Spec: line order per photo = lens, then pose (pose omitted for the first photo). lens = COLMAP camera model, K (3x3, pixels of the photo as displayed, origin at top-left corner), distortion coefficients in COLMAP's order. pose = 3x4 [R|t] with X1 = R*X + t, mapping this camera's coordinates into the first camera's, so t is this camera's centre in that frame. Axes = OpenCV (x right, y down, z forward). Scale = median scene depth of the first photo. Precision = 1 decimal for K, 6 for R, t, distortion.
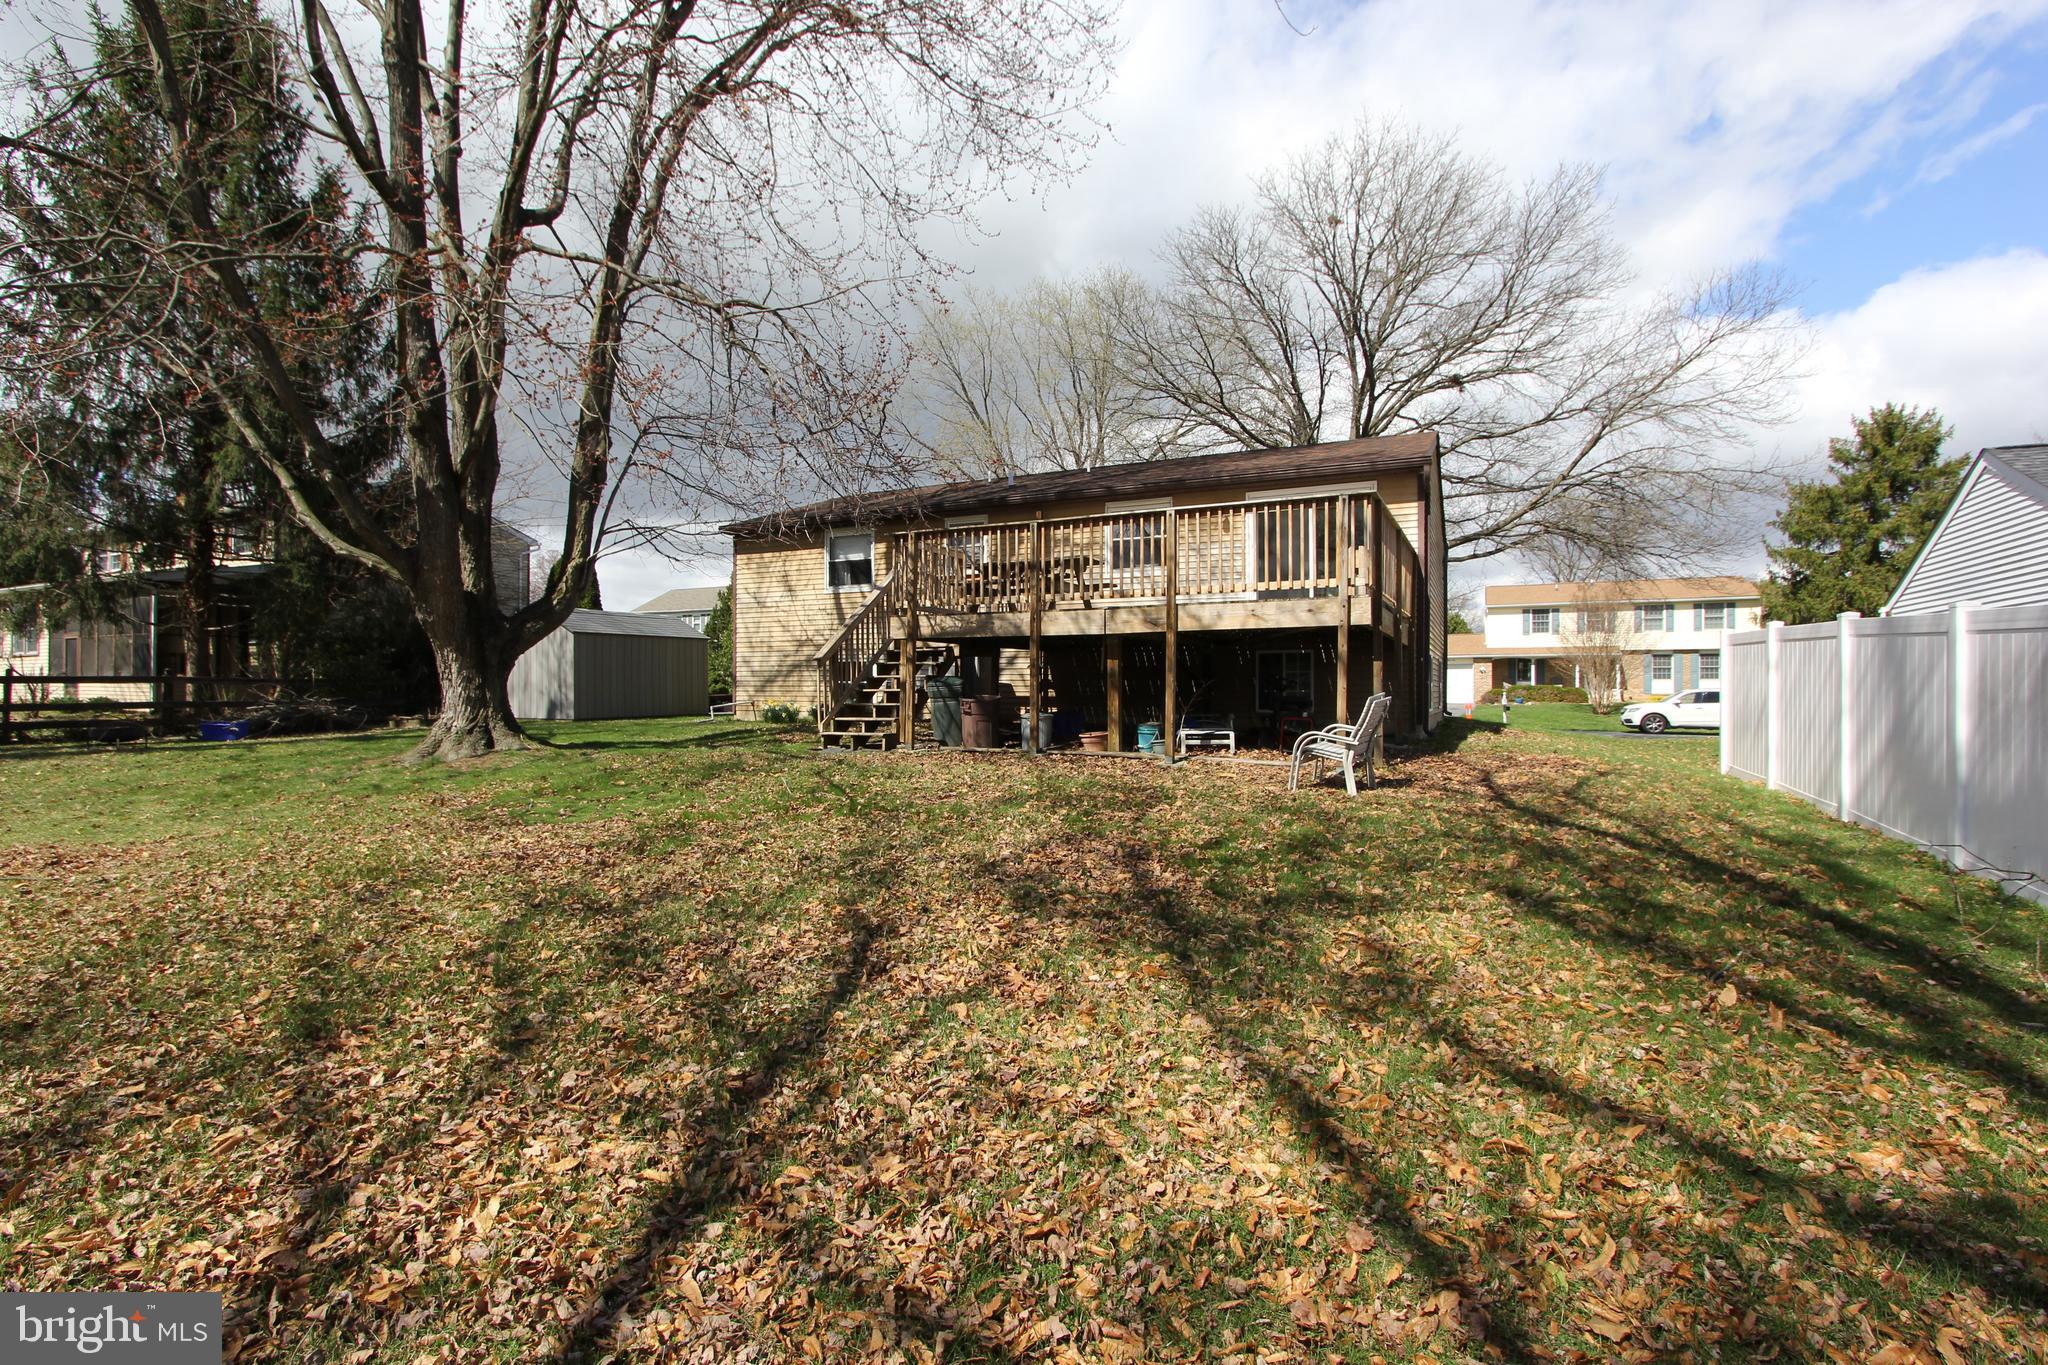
lens RADIAL K [[950.3, 0, 1022.6], [0, 950.3, 685.6], [0, 0, 1]] dist [-0.017762, 0.002884]
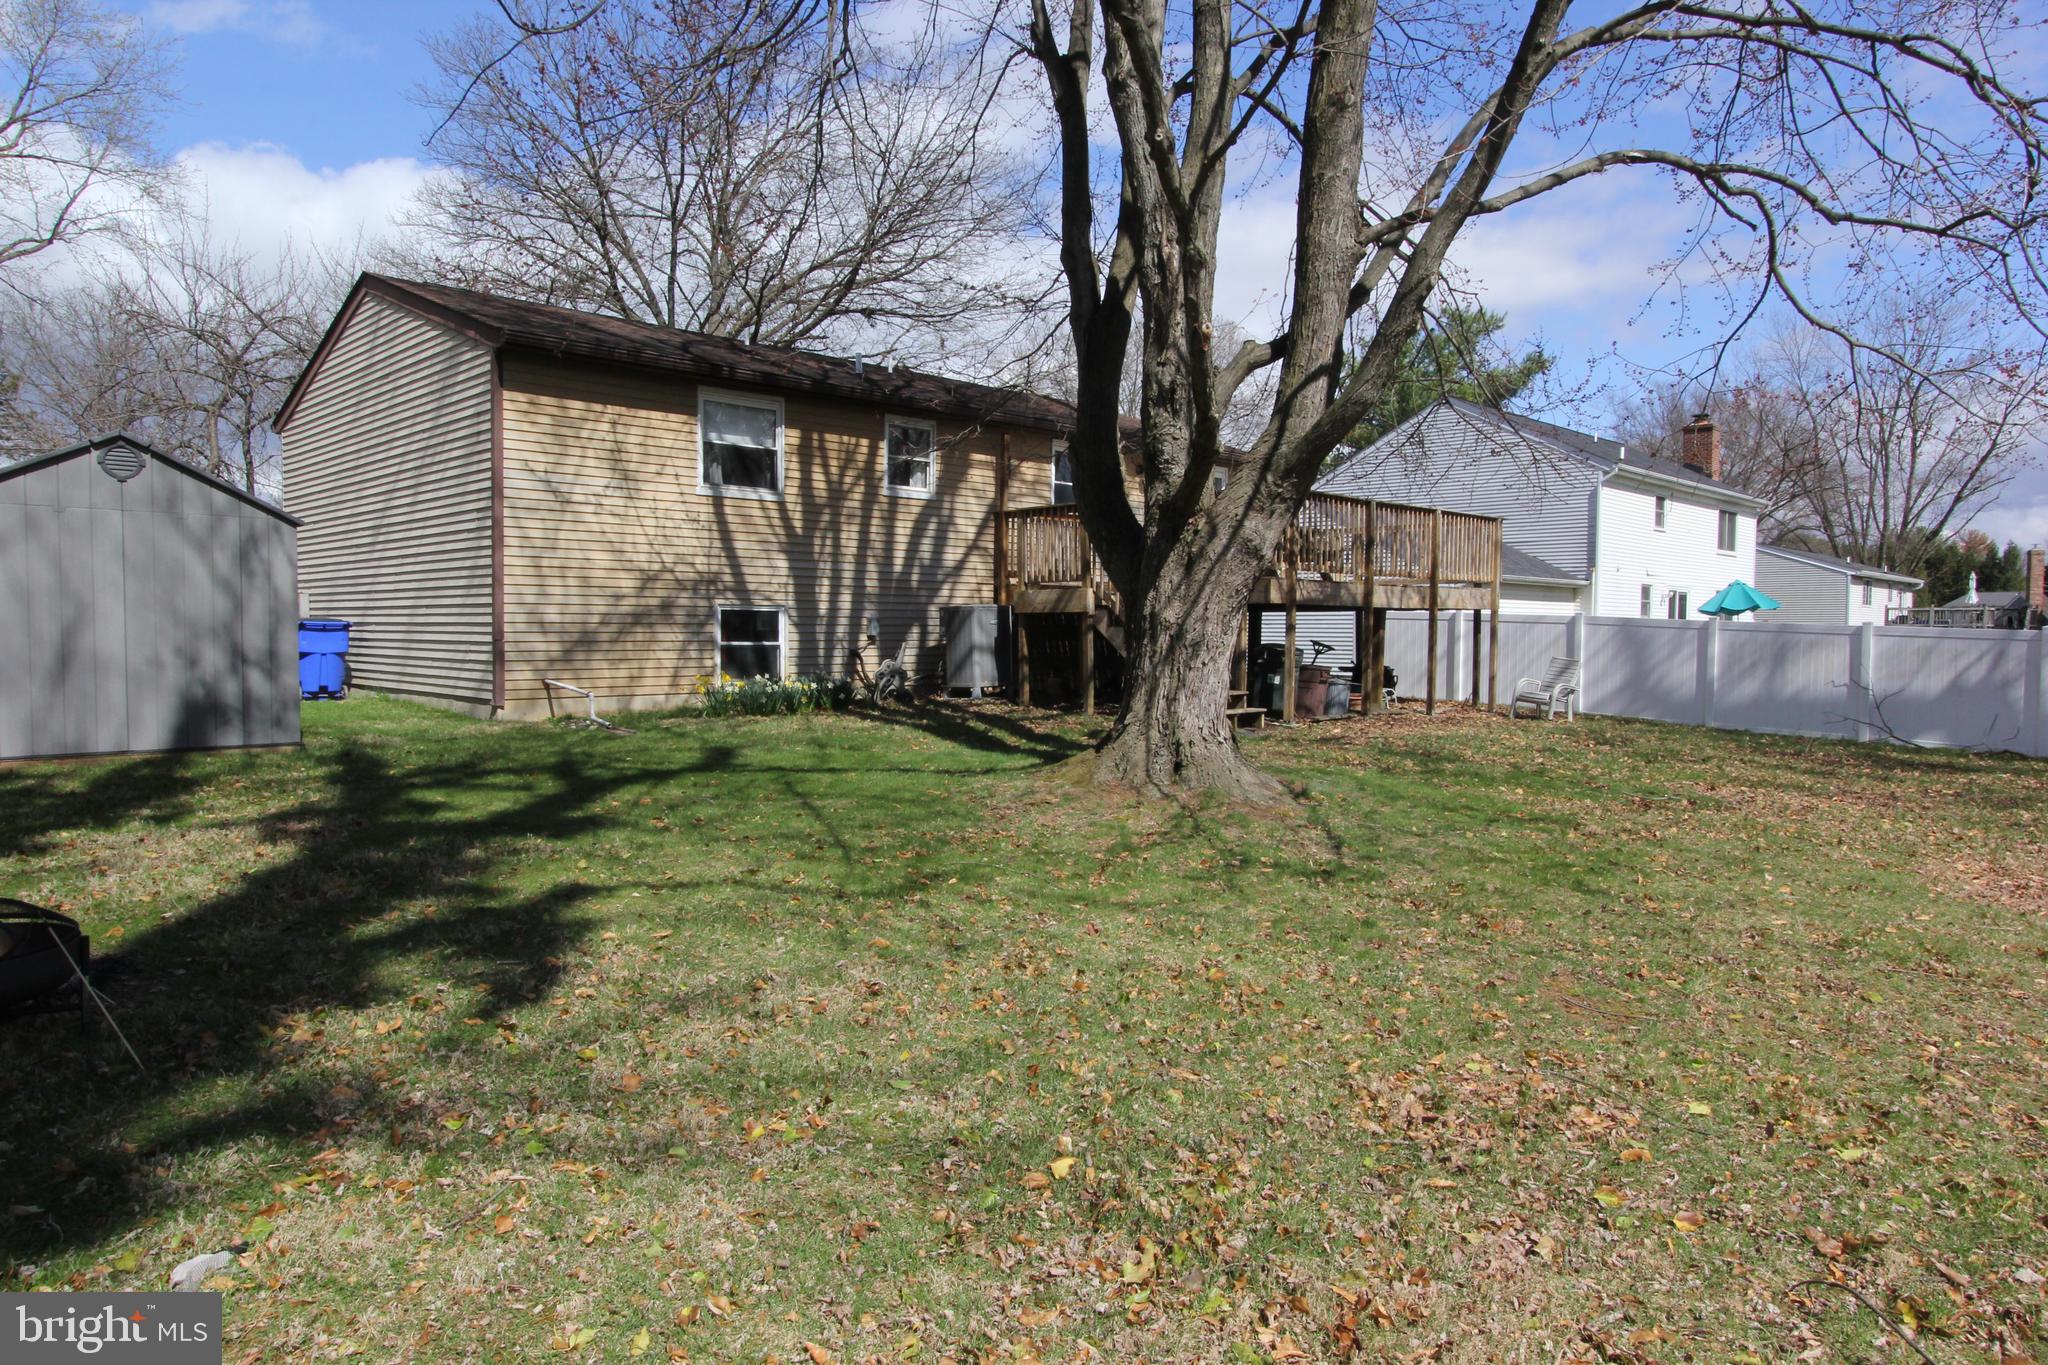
lens RADIAL K [[1273.3, 0, 1032.8], [0, 1273.3, 675.8], [0, 0, 1]] dist [-0.018295, 0.009755]
pose [[0.328544, -0.033152, 0.943907, -0.917863], [-0.010593, 0.999192, 0.038781, -0.016982], [-0.944429, -0.022740, 0.327928, 0.551841]]
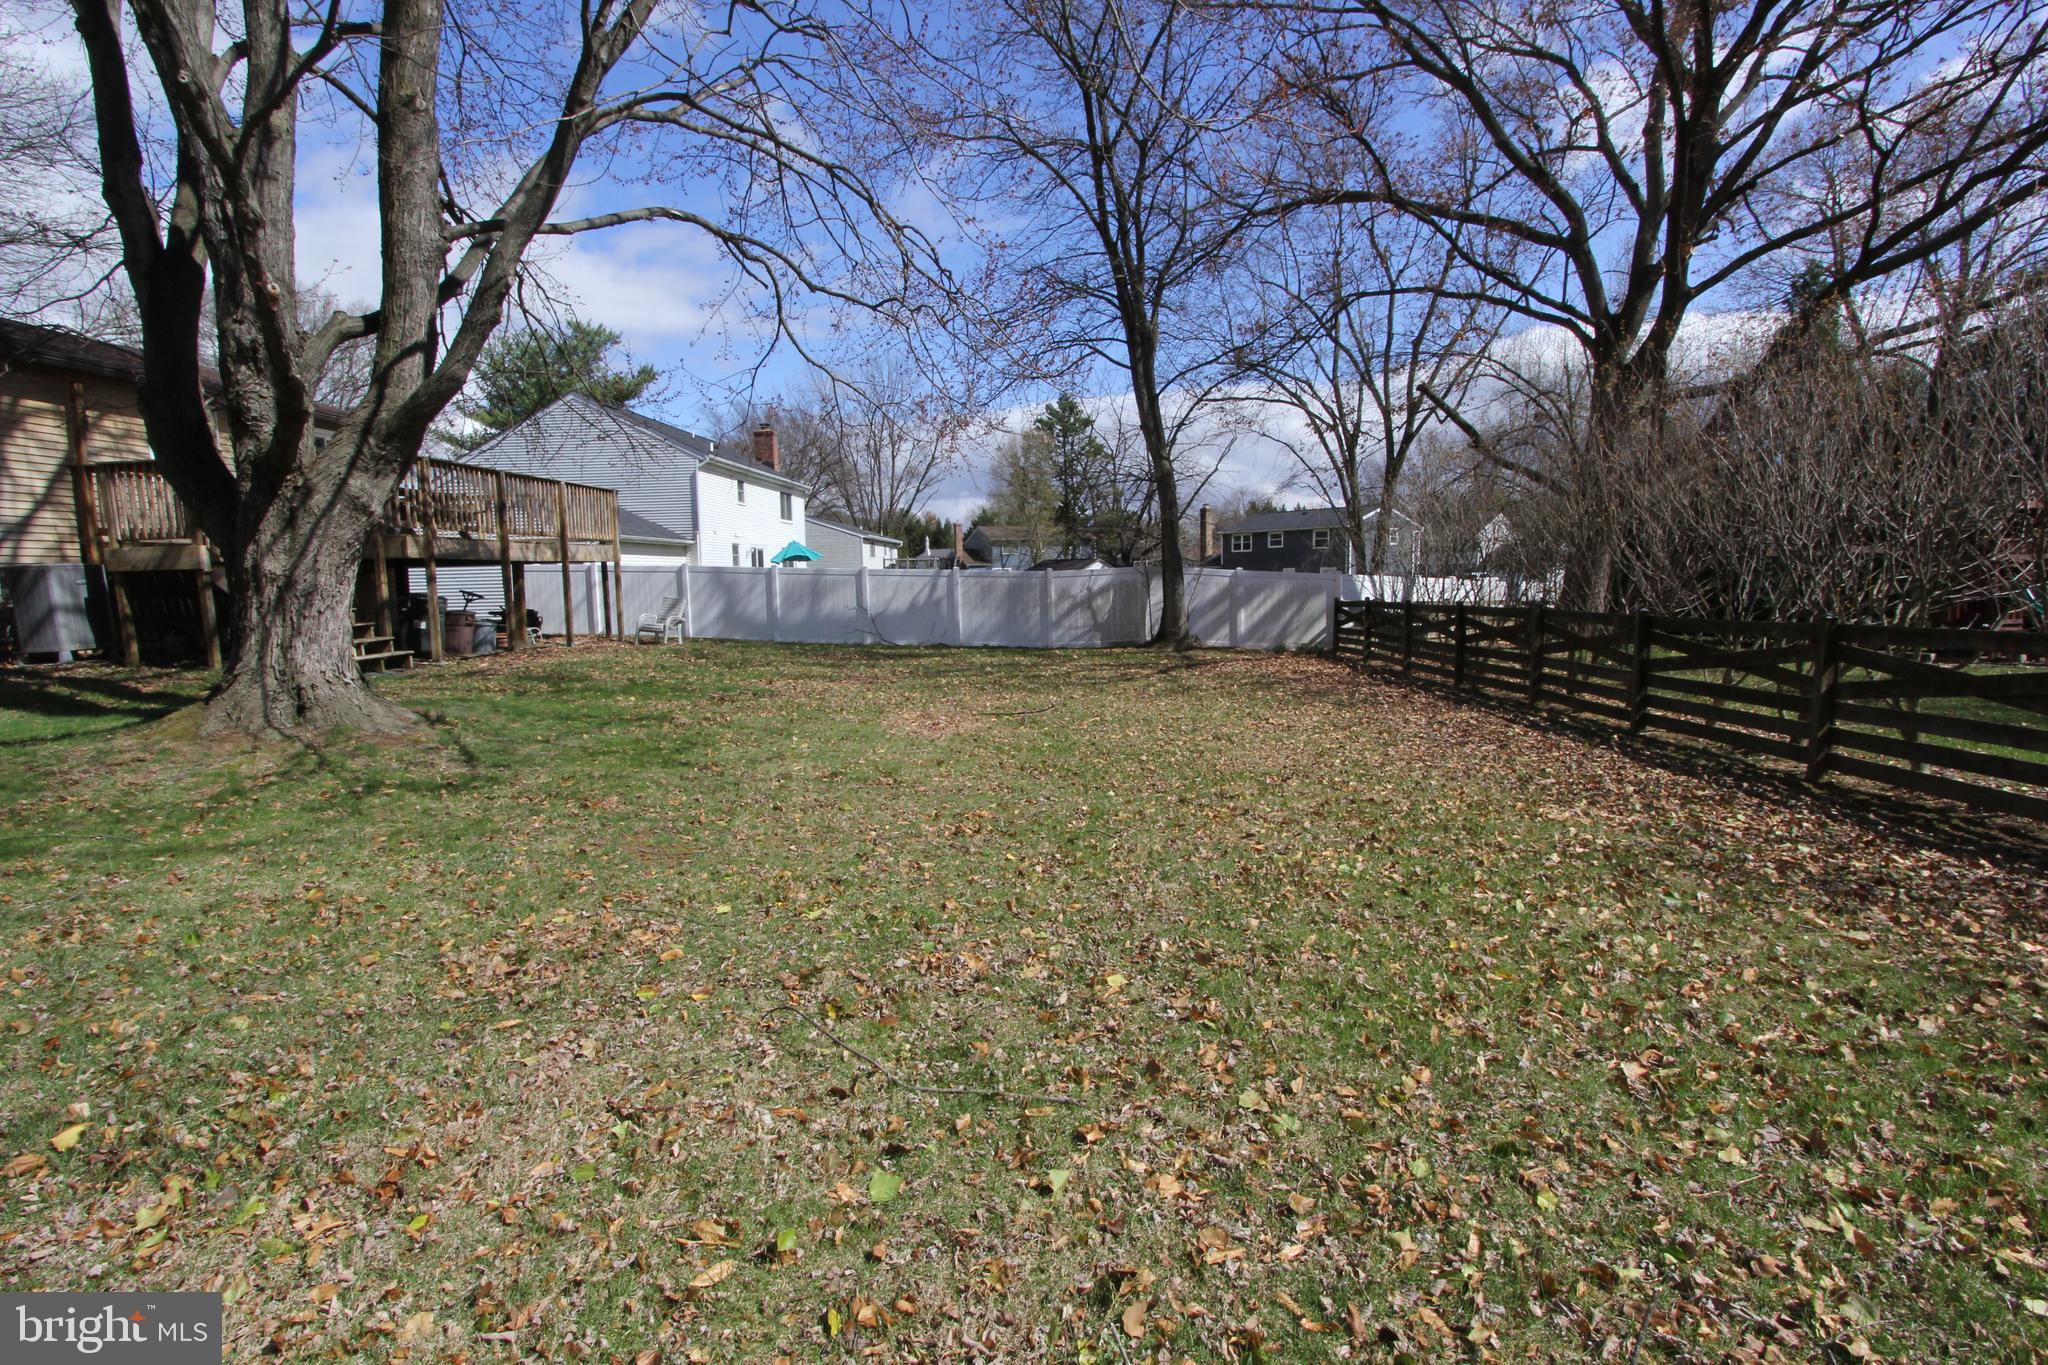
lens RADIAL K [[950.3, 0, 1028.7], [0, 950.3, 677.6], [0, 0, 1]] dist [-0.017762, 0.002884]
pose [[-0.391999, -0.093032, 0.915250, -0.905332], [0.012704, 0.994231, 0.106502, -0.012570], [-0.919878, 0.053375, -0.388555, 0.522476]]
